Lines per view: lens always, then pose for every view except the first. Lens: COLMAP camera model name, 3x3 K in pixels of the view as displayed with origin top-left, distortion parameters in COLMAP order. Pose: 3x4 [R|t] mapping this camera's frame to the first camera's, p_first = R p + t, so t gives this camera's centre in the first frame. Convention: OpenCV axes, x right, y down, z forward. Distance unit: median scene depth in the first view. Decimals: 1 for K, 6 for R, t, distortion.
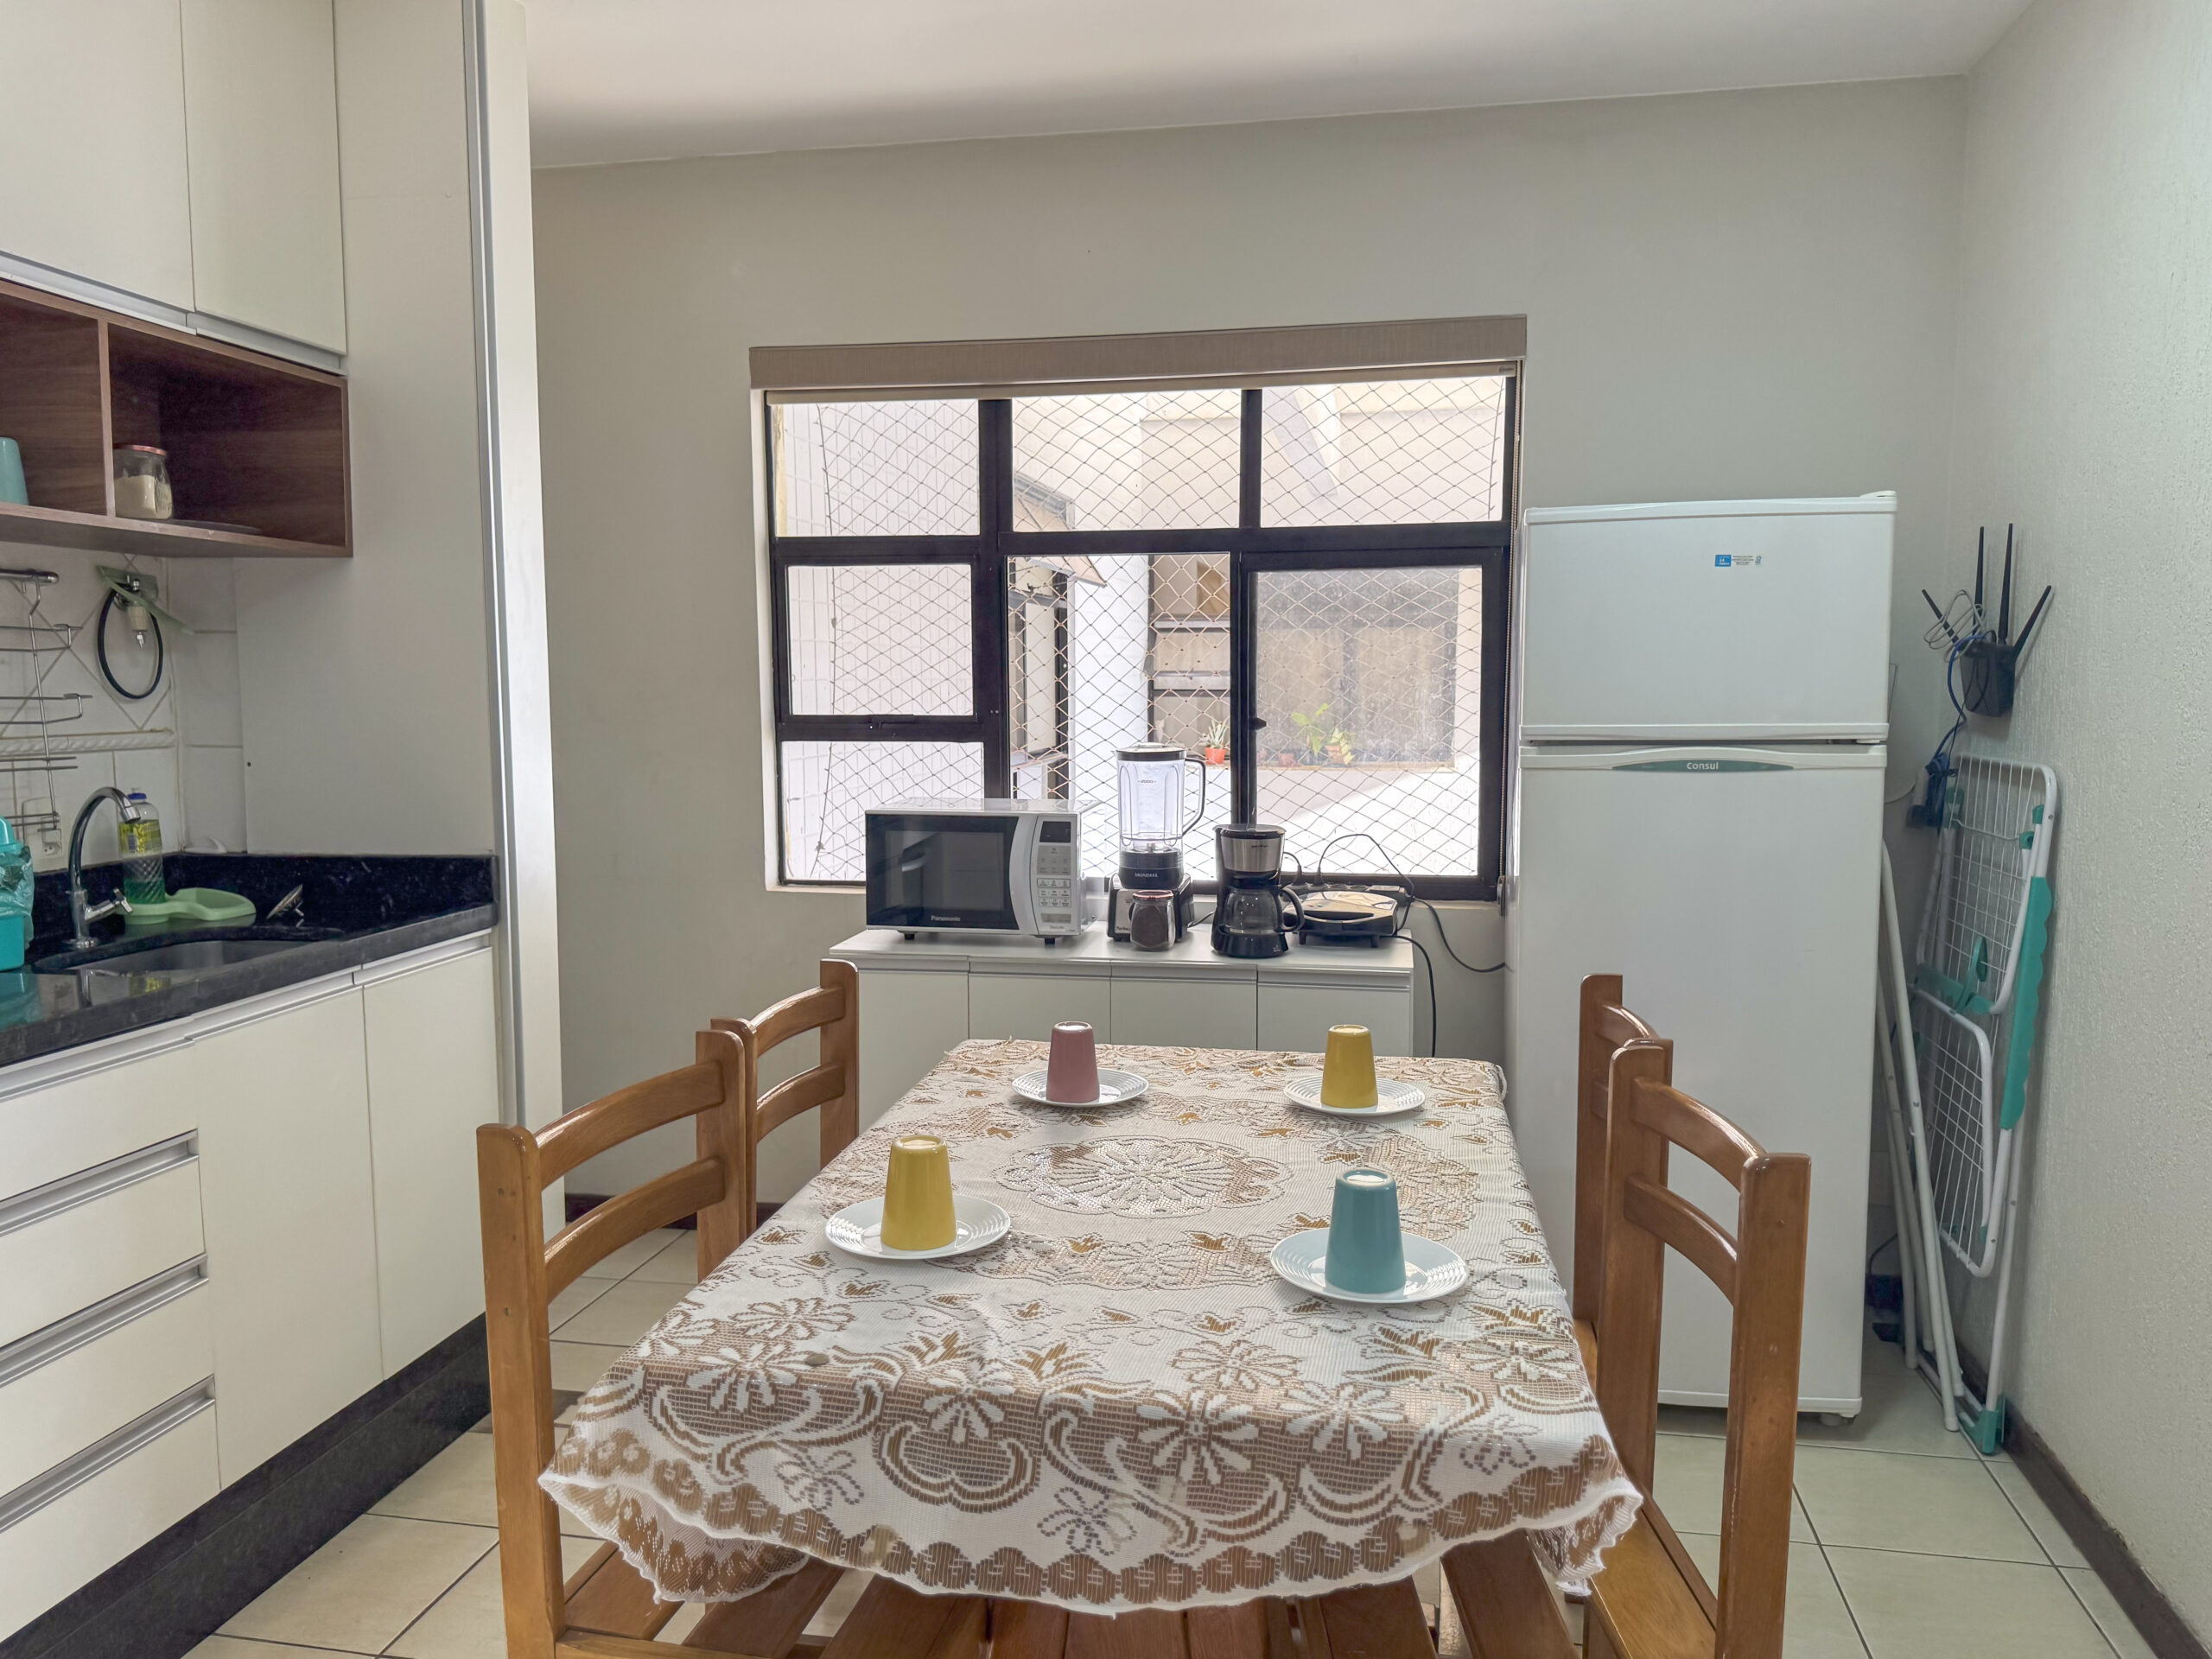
lens RADIAL K [[1702.9, 0, 1106.0], [0, 1702.9, 829.5], [0, 0, 1]] dist [0.070754, -0.075917]
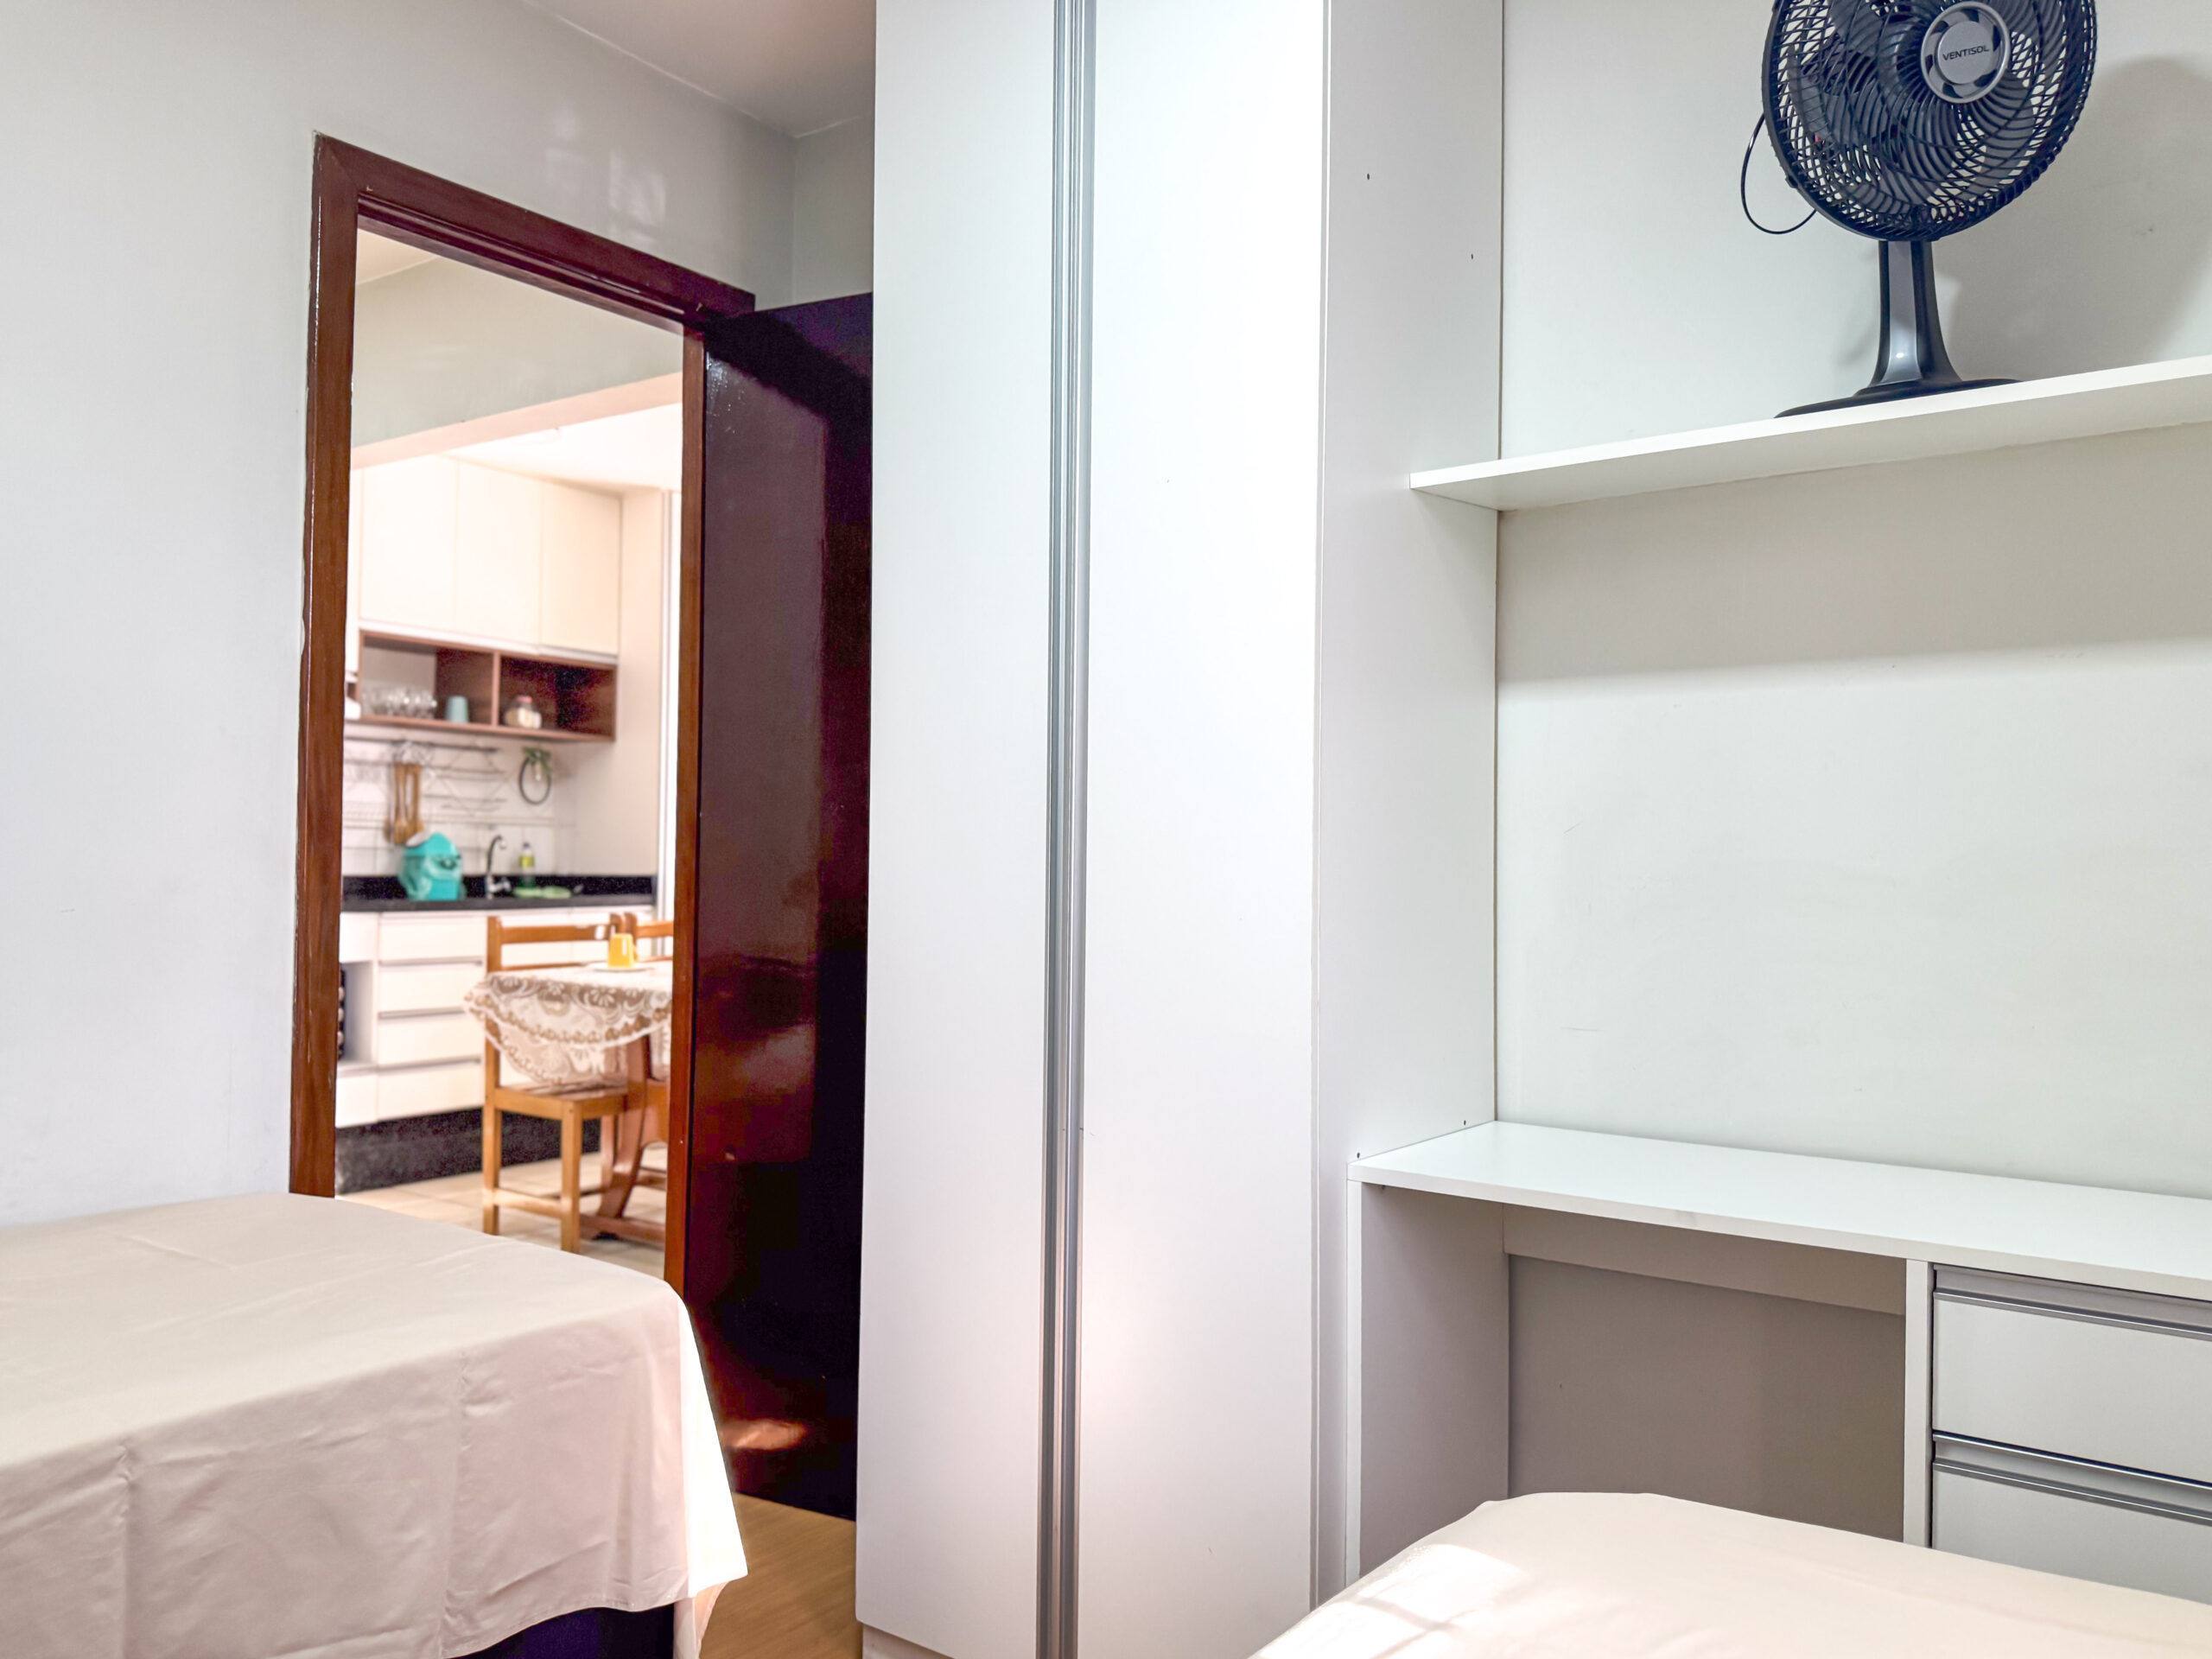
lens RADIAL K [[1702.9, 0, 1106.0], [0, 1702.9, 829.5], [0, 0, 1]] dist [0.070754, -0.075917]
pose [[0.914347, 0.009319, -0.404824, 1.058872], [-0.059363, 0.992019, -0.111243, 0.166286], [0.400557, 0.125747, 0.907602, -0.761297]]
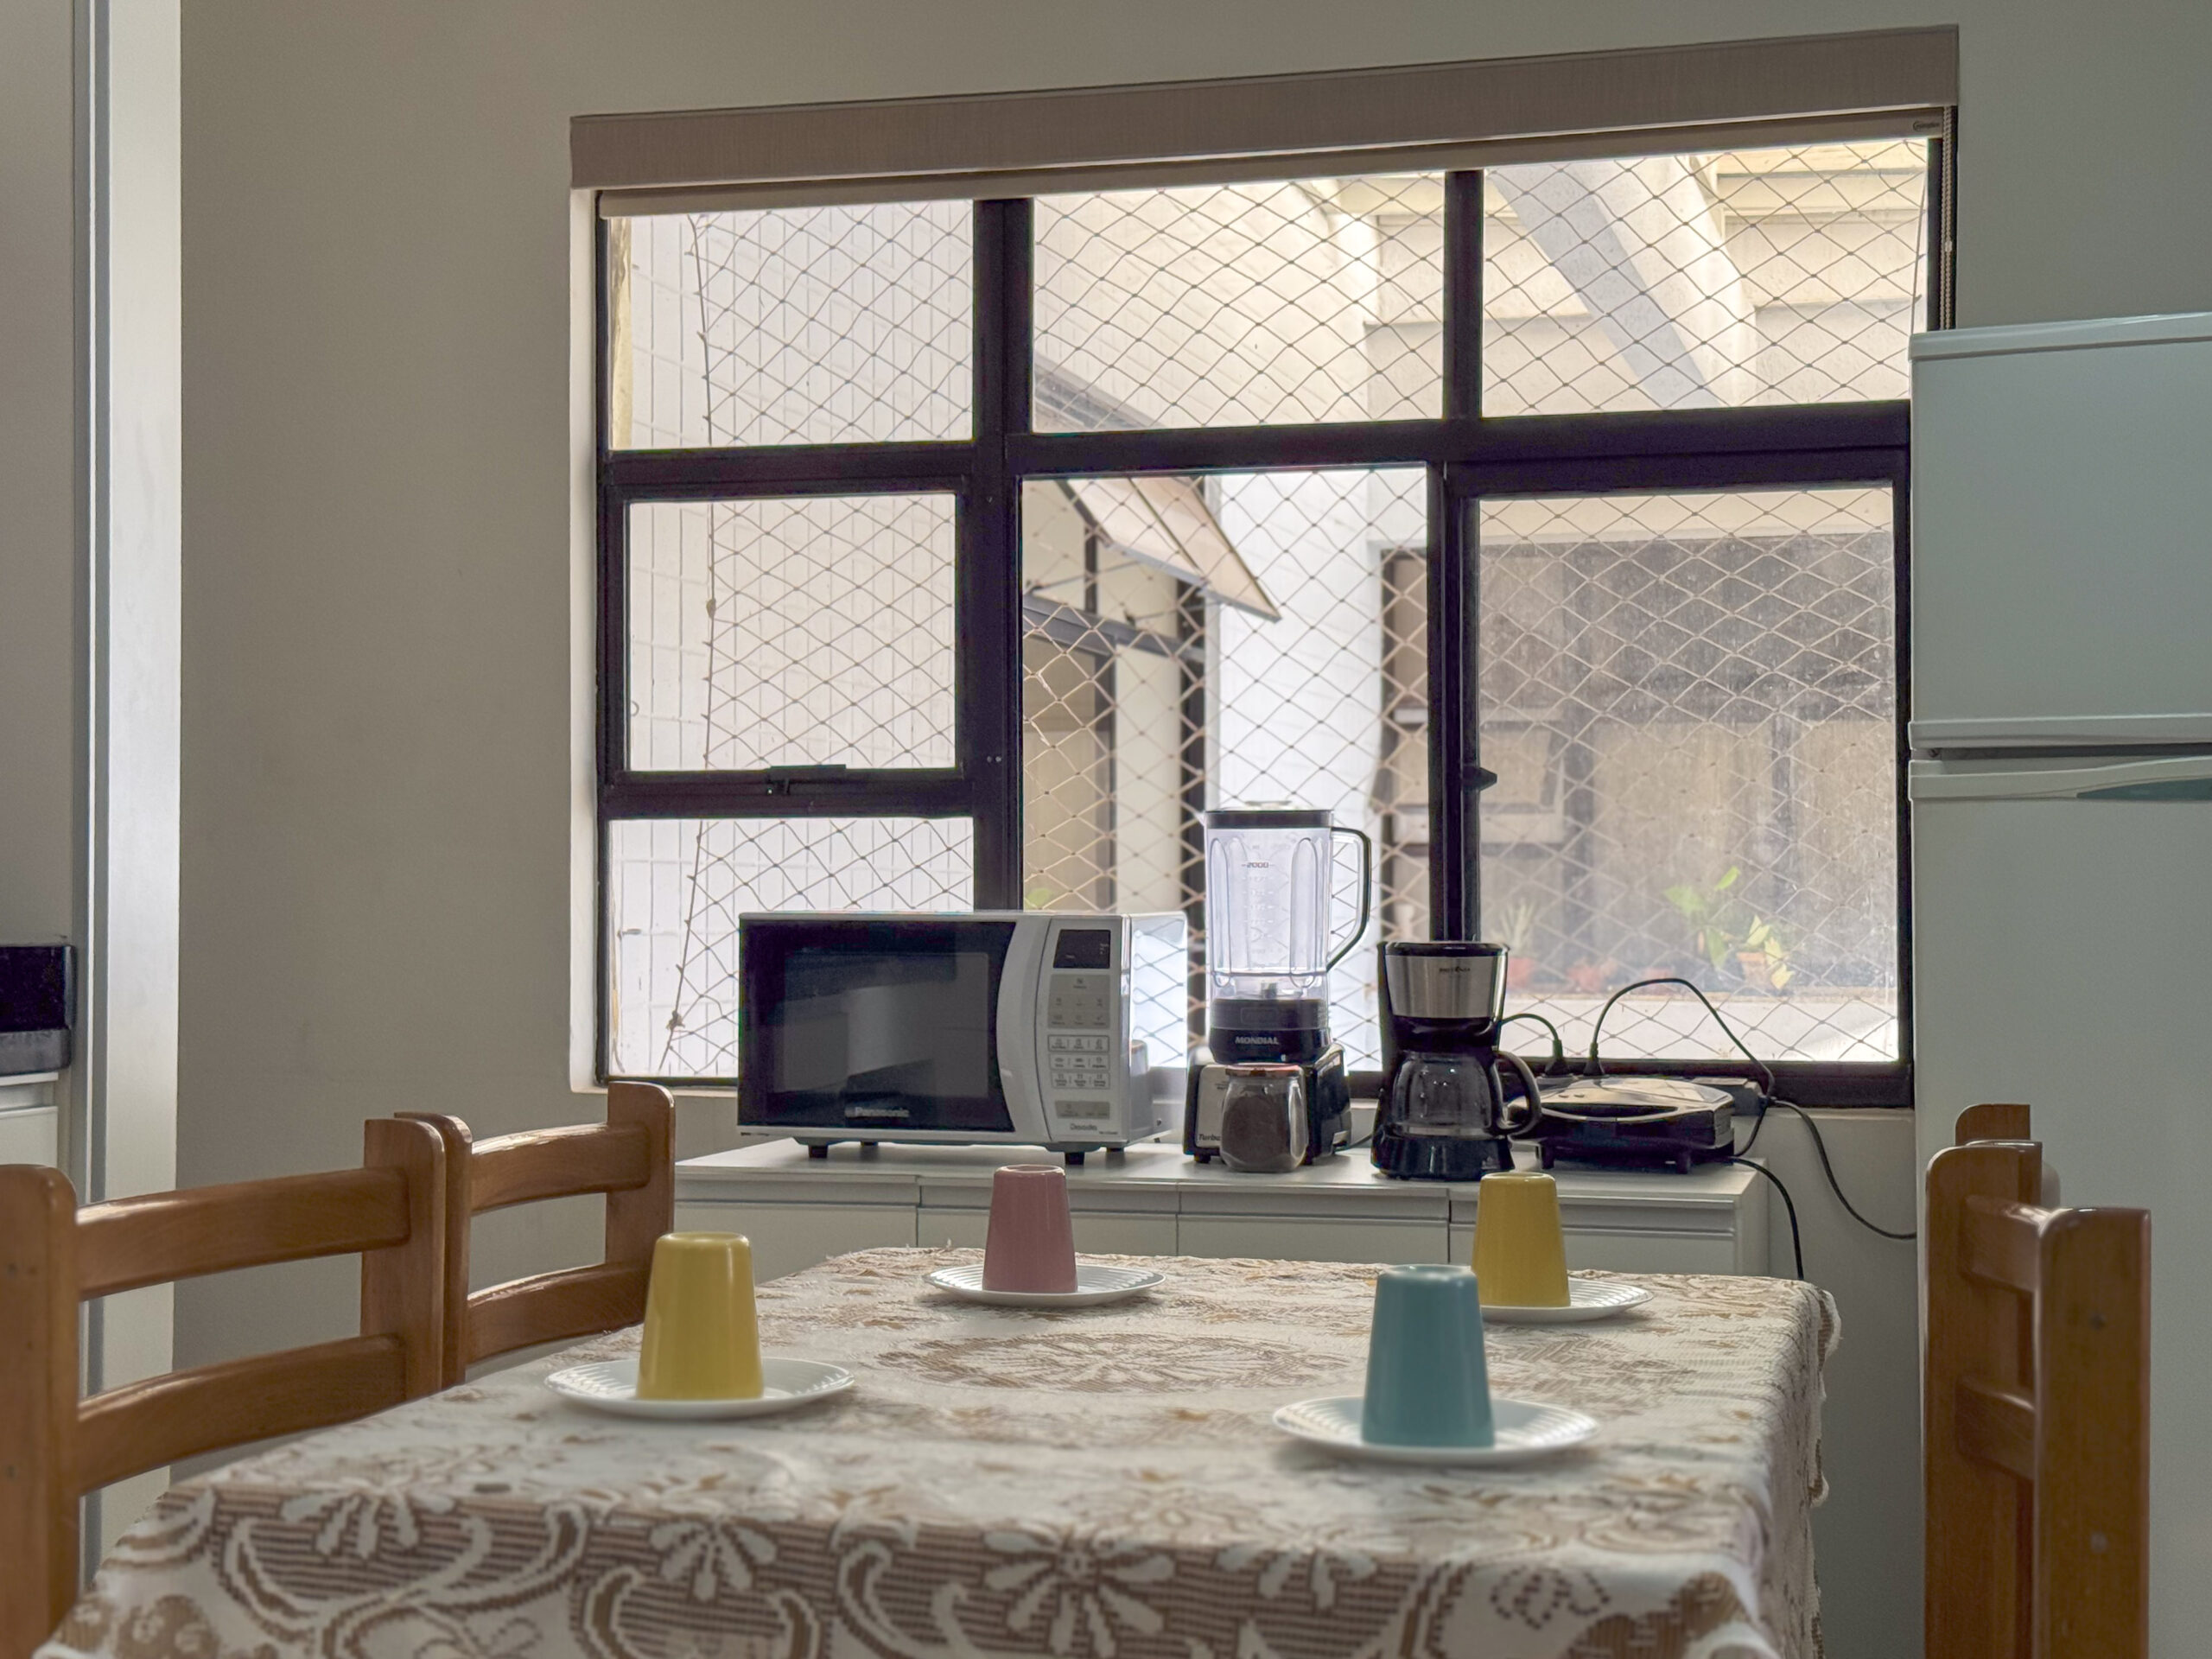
lens RADIAL K [[3554.8, 0, 1114.0], [0, 3554.8, 820.3], [0, 0, 1]] dist [0.005332, 0.874527]
pose [[0.996974, 0.002478, -0.077696, 0.080942], [-0.011880, 0.992608, -0.120785, 0.115766], [0.076822, 0.121343, 0.989633, -0.150713]]
